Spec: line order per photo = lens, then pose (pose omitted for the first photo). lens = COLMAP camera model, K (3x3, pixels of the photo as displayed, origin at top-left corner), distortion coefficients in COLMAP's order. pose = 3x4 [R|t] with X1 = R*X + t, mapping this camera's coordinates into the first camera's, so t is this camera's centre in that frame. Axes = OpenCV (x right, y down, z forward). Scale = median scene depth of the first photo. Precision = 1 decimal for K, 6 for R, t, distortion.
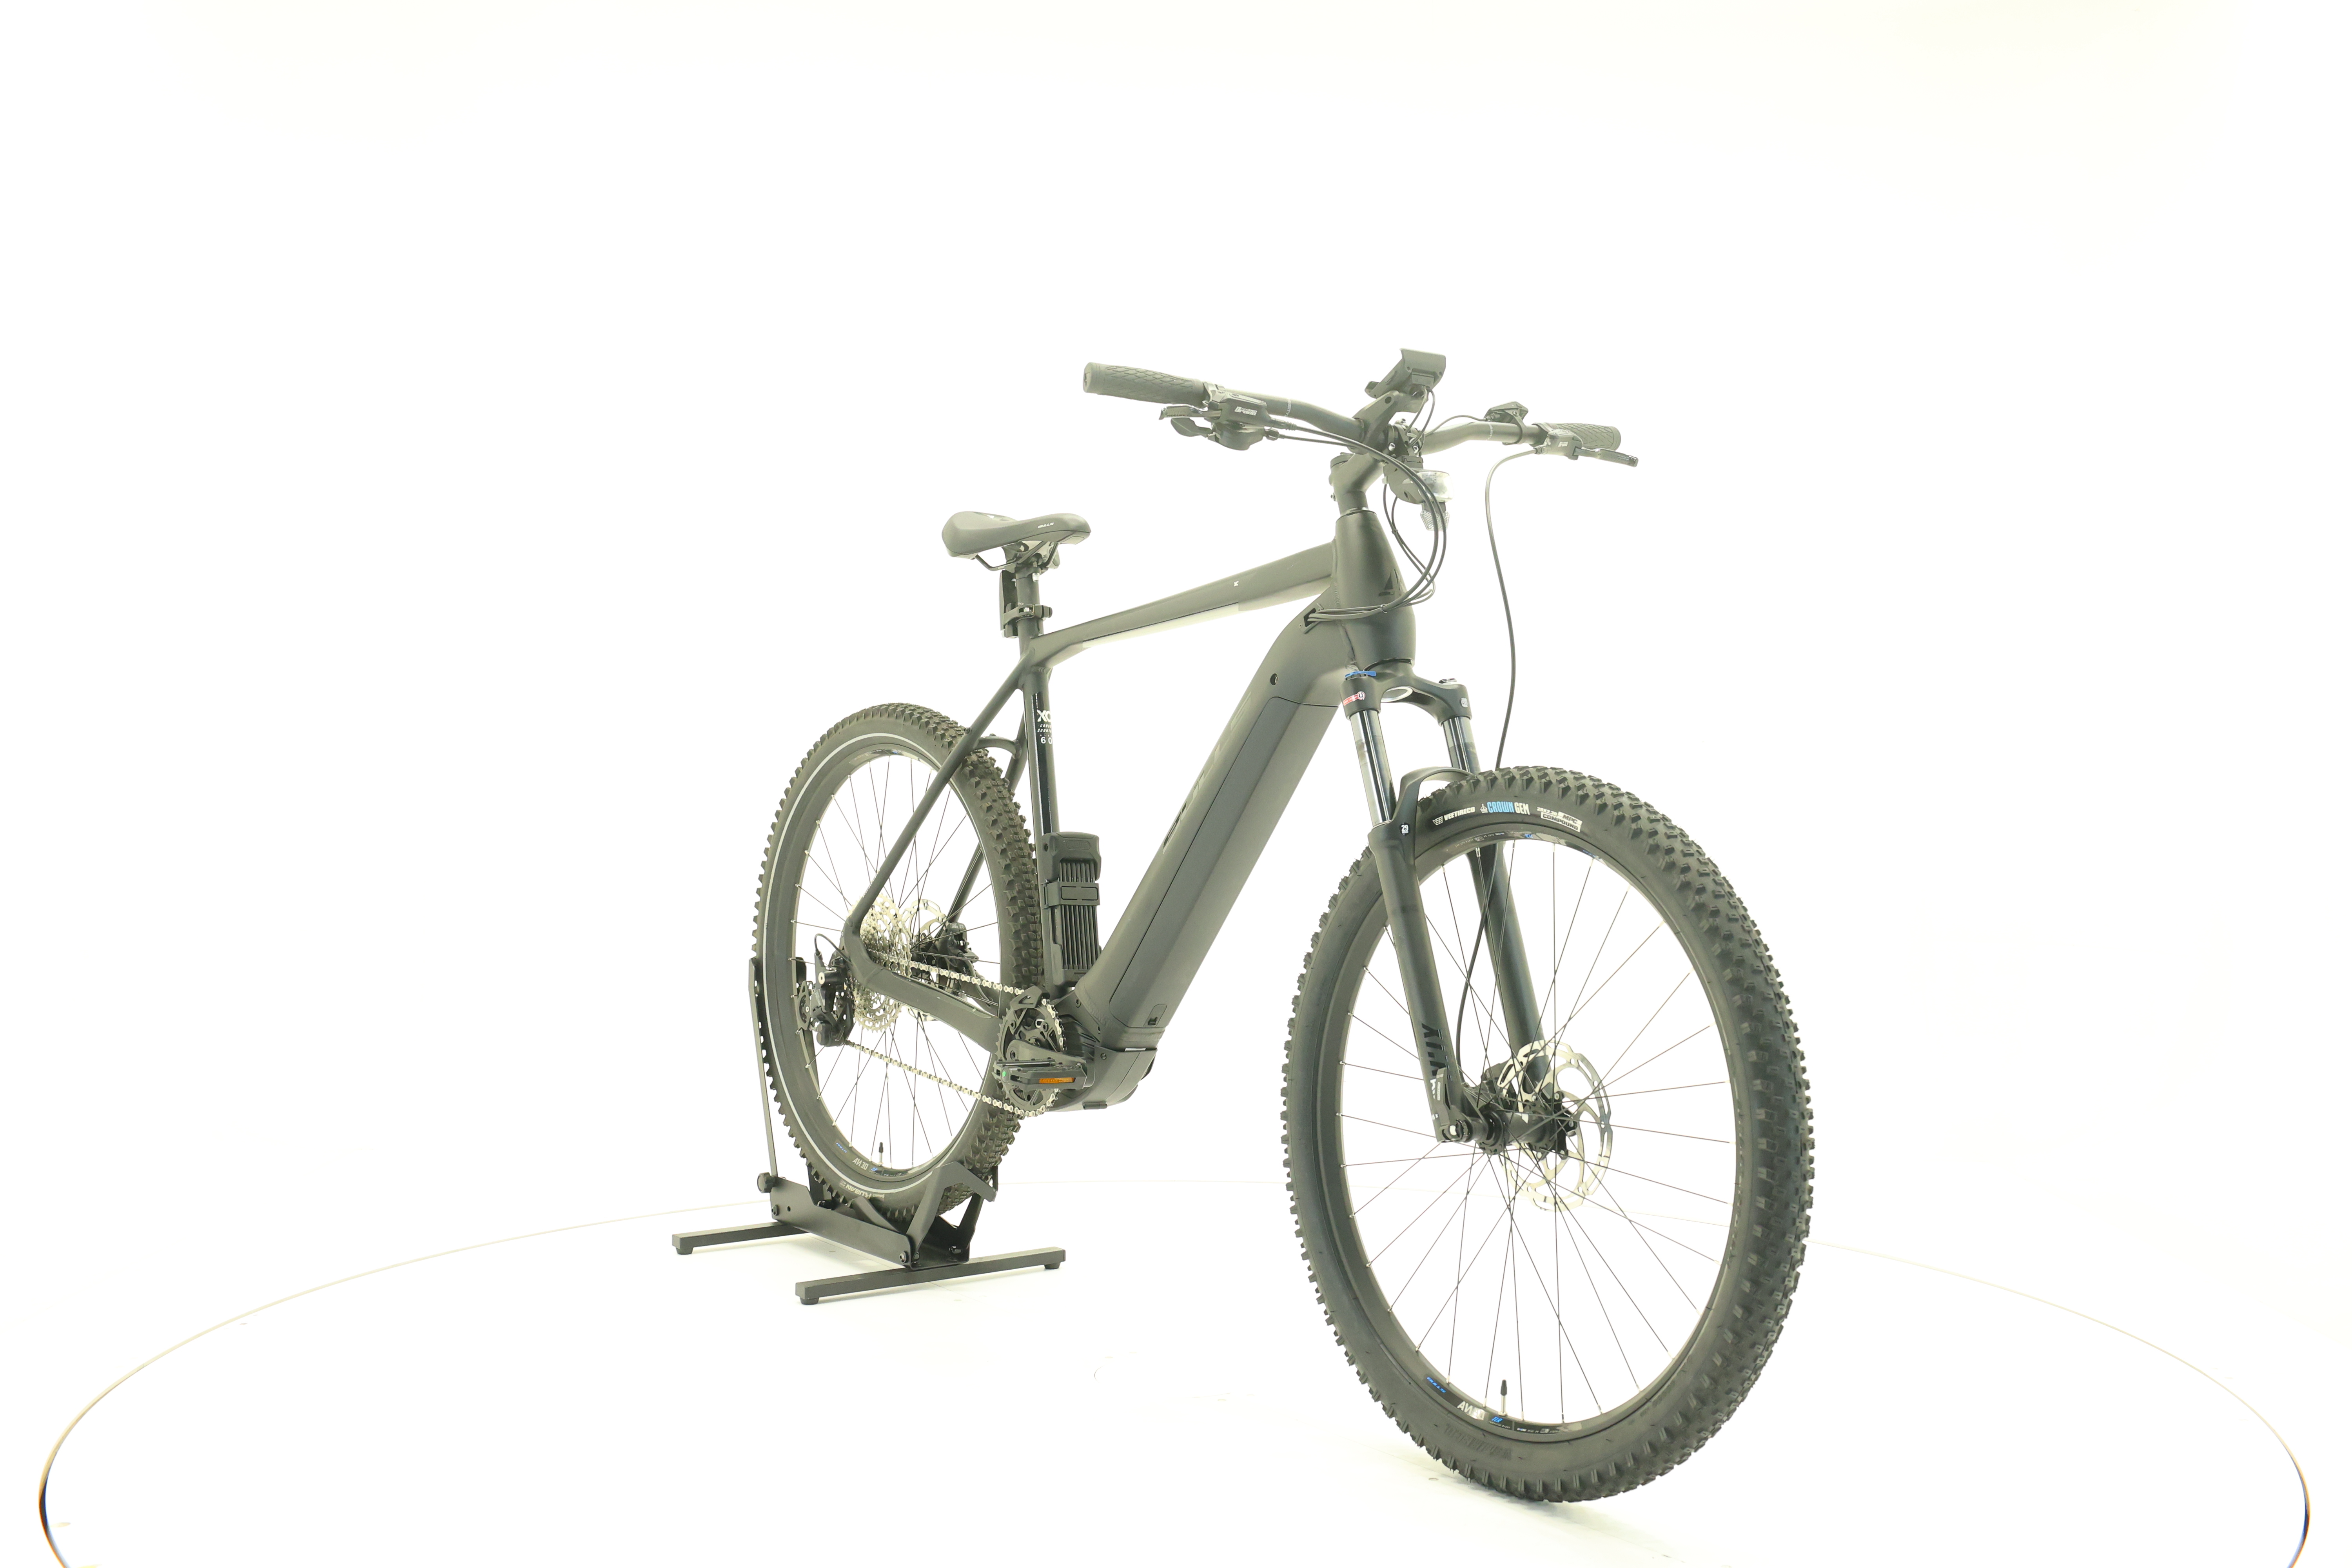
lens RADIAL K [[2436.1, 0, 1179.0], [0, 2436.1, 781.2], [0, 0, 1]] dist [0.010223, 0.000000]
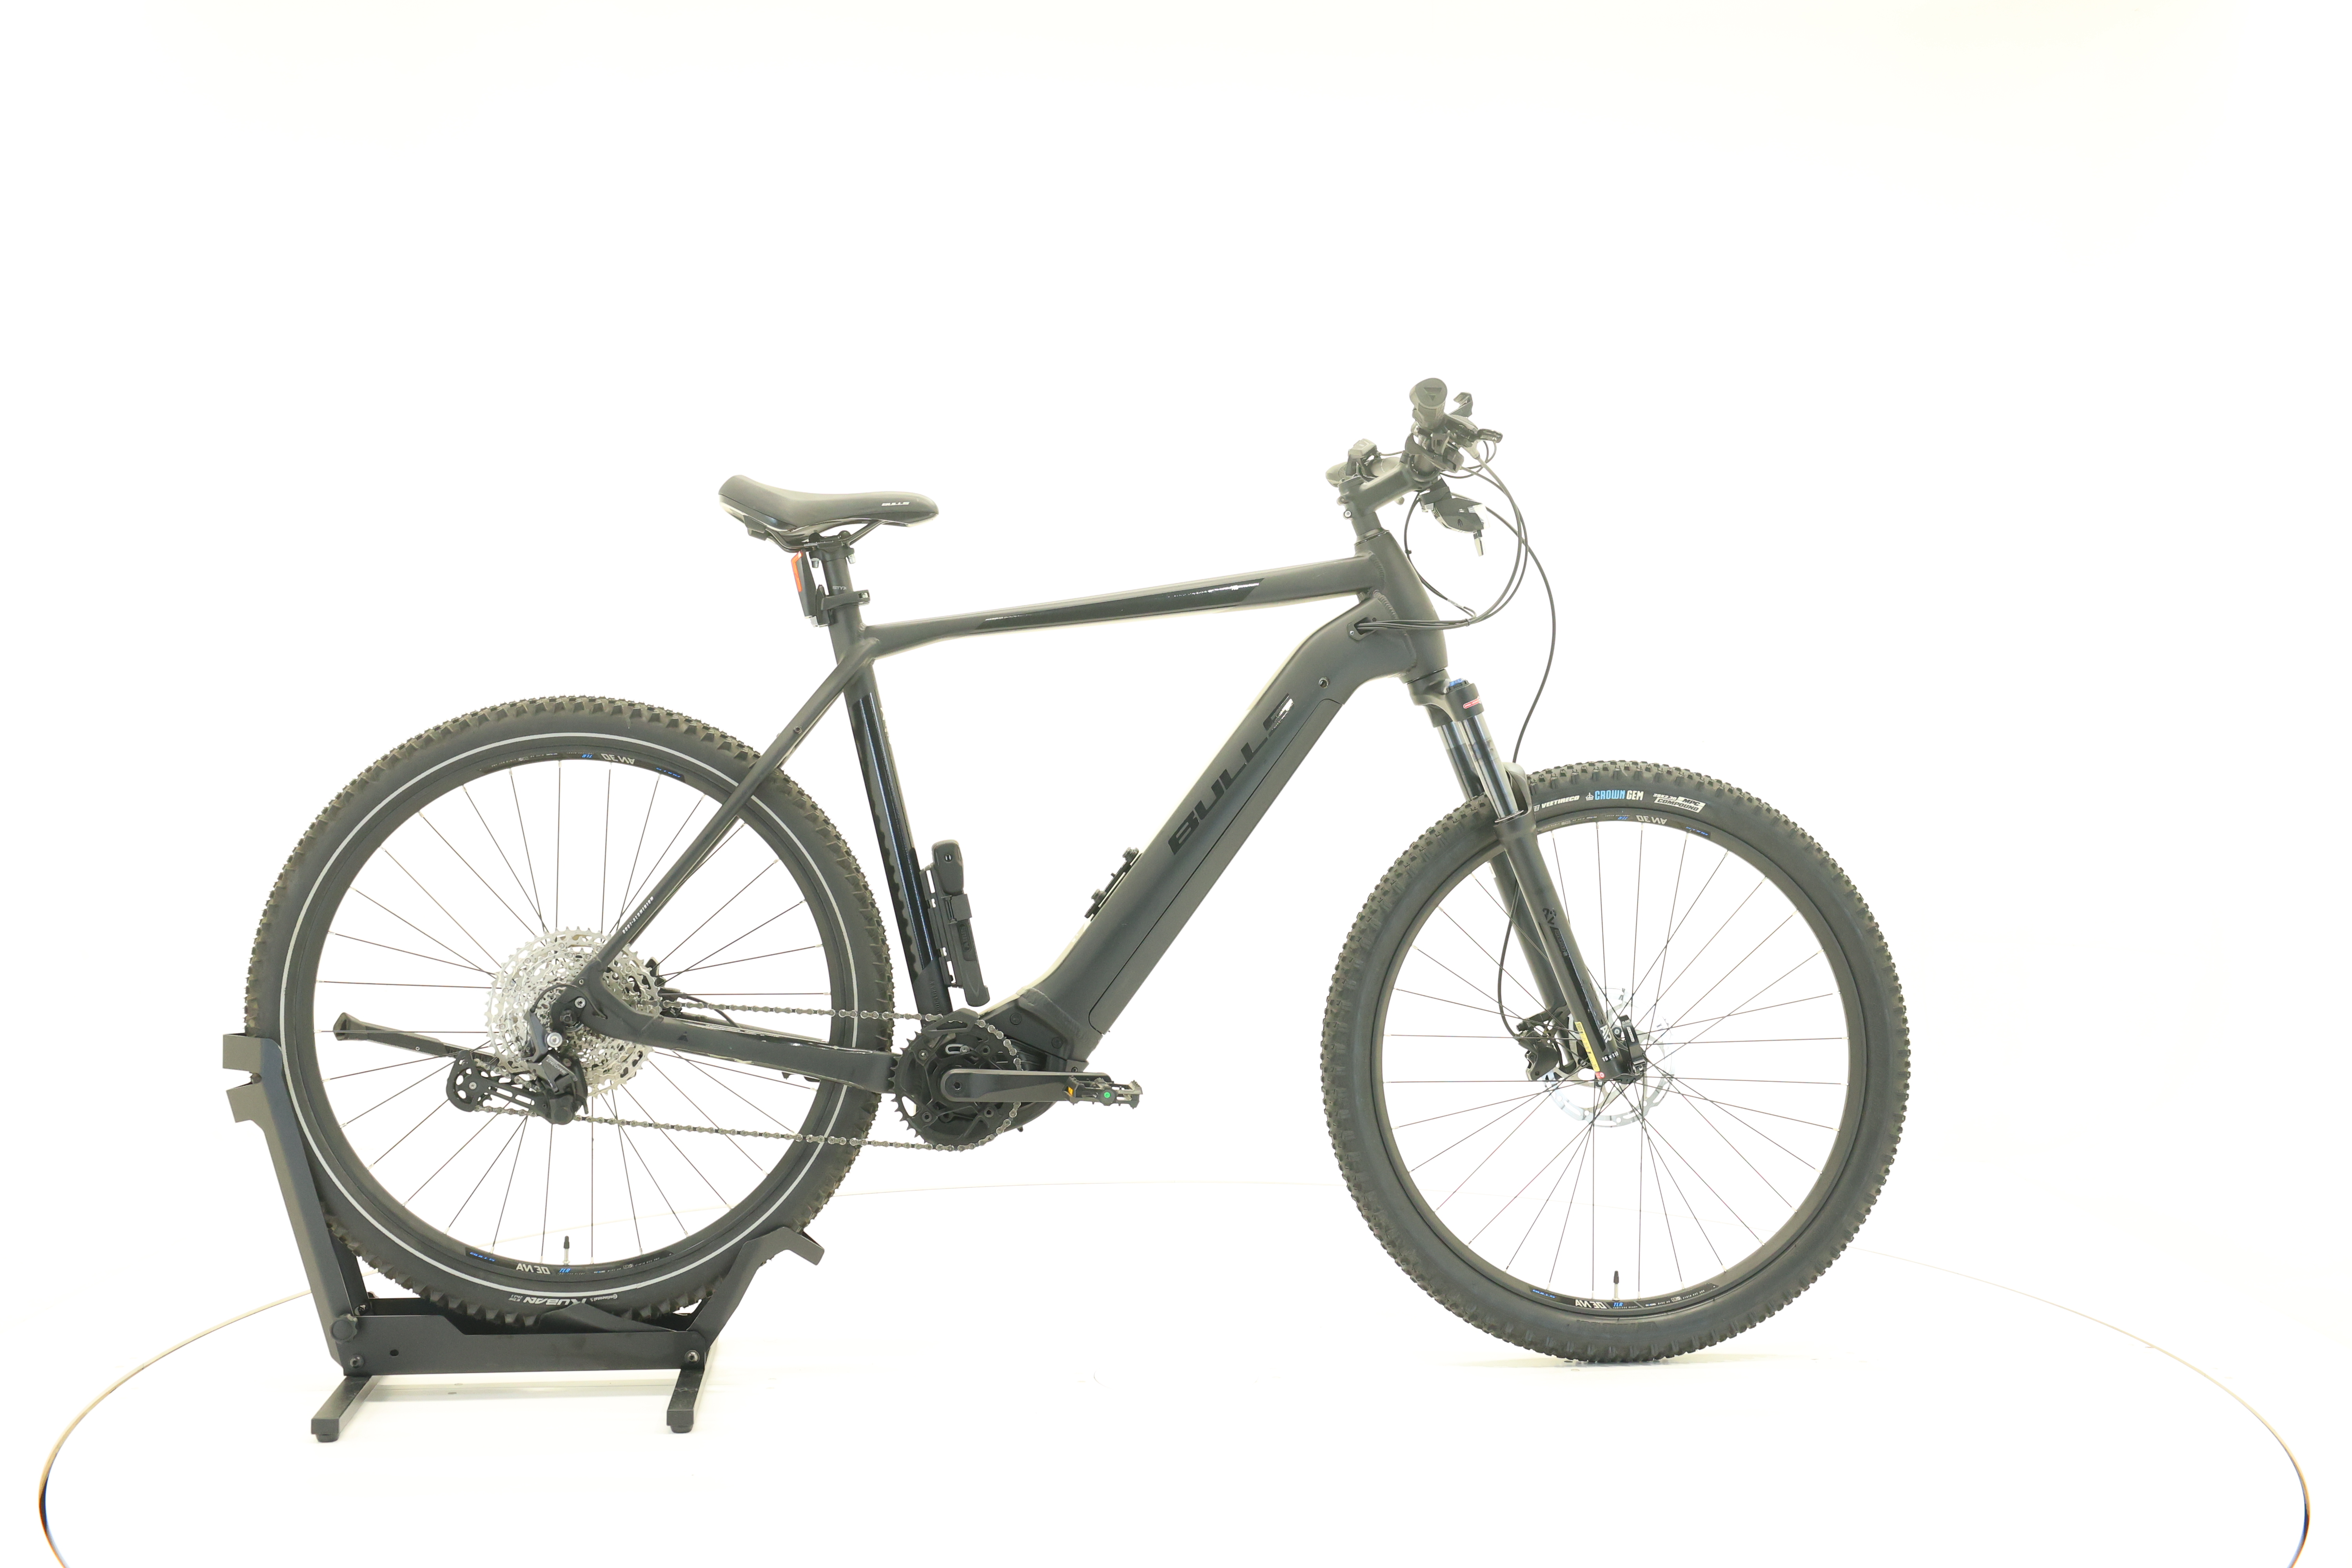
lens RADIAL K [[2436.1, 0, 1167.3], [0, 2436.1, 770.7], [0, 0, 1]] dist [0.010223, 0.000000]
pose [[0.500771, -0.015165, 0.865447, -0.924516], [0.015710, 0.999841, 0.008430, -0.013801], [-0.865437, 0.009375, 0.500930, 0.533075]]
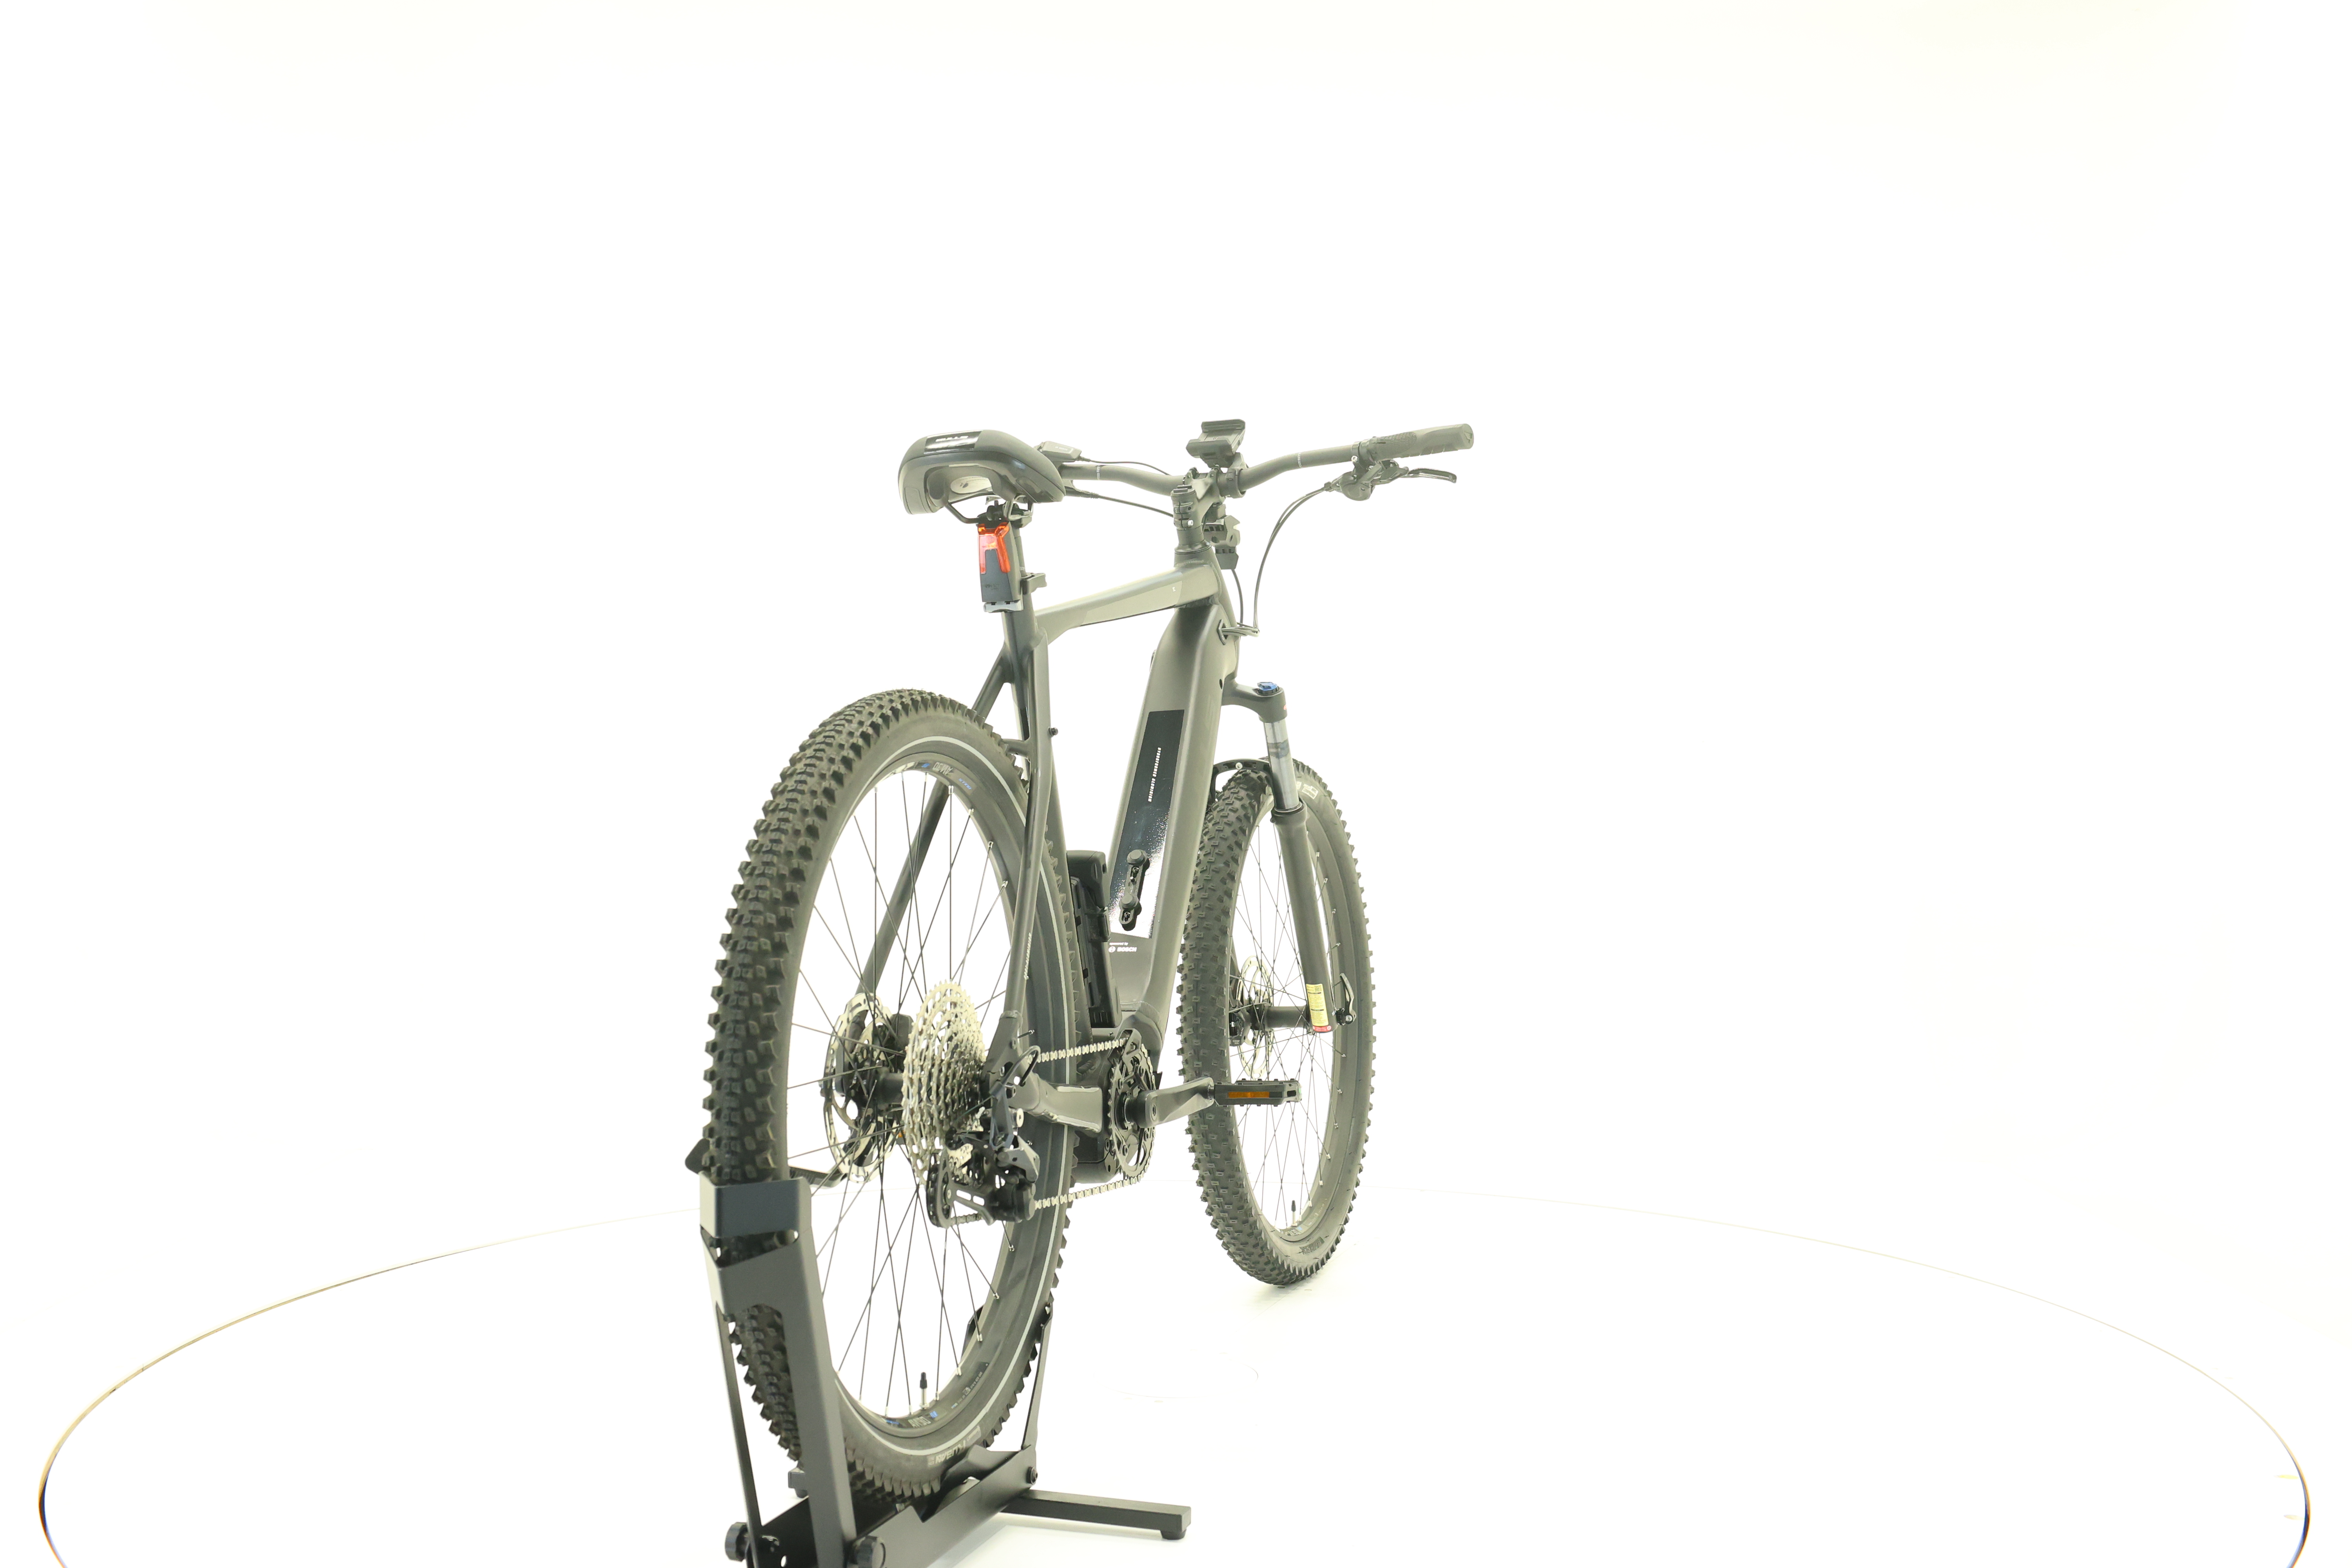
lens RADIAL K [[2436.1, 0, 1172.8], [0, 2436.1, 780.4], [0, 0, 1]] dist [0.010223, 0.000000]
pose [[-0.568200, -0.024547, 0.822524, -0.874457], [0.008403, 0.999330, 0.035629, -0.038577], [-0.822848, 0.027156, -0.567613, 1.669222]]
